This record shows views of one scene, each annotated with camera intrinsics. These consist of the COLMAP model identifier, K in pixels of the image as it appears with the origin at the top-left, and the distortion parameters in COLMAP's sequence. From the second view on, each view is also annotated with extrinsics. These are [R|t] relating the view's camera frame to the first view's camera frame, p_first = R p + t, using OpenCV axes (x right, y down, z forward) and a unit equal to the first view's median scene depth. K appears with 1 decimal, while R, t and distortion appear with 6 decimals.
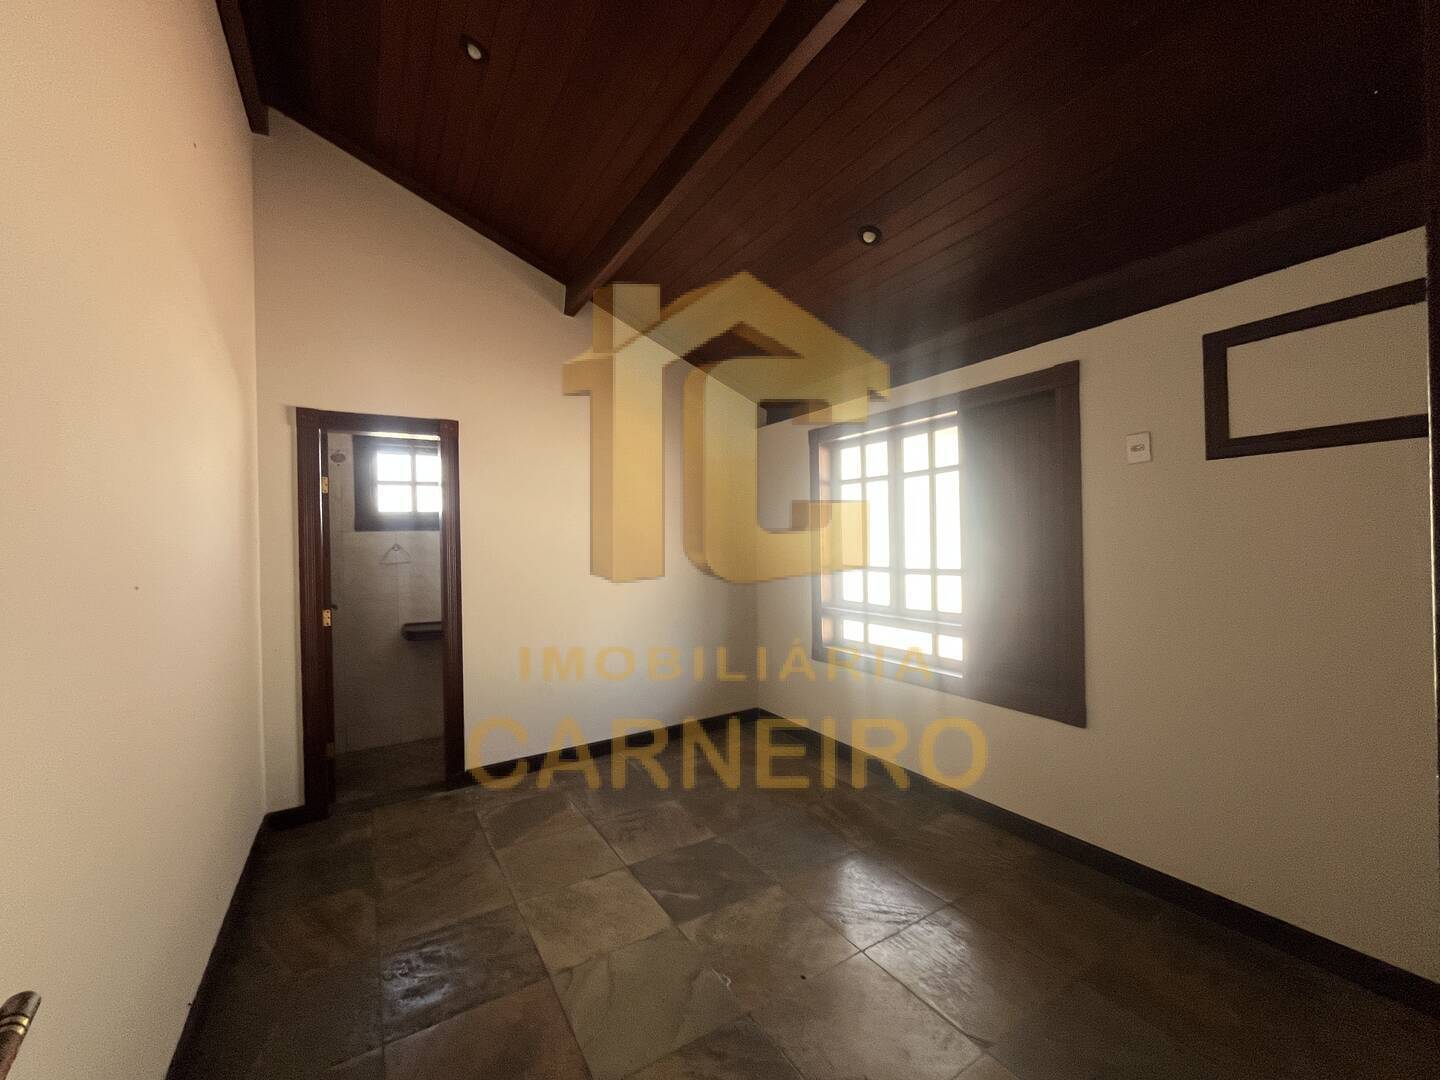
lens RADIAL K [[577.9, 0, 720.0], [0, 577.9, 540.0], [0, 0, 1]] dist [0.001611, -0.010324]
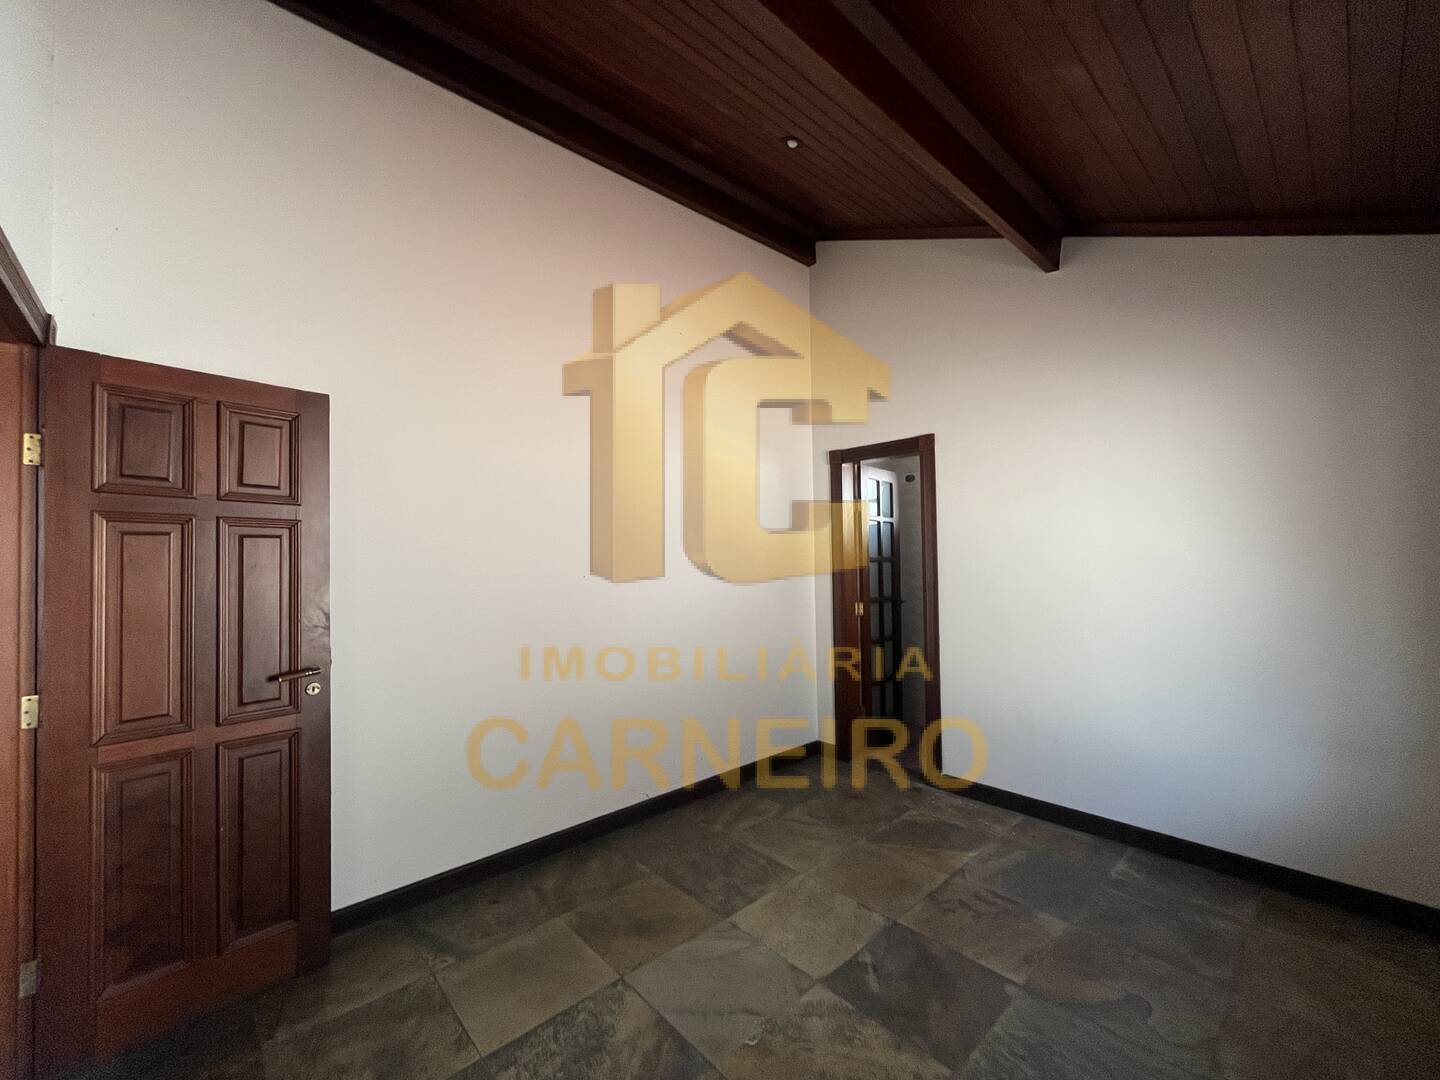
lens RADIAL K [[577.9, 0, 720.0], [0, 577.9, 540.0], [0, 0, 1]] dist [0.001611, -0.010324]
pose [[0.169681, -0.015150, -0.985383, 0.539931], [0.015900, 0.999794, -0.012634, -0.007198], [0.985371, -0.013523, 0.169887, 0.482184]]
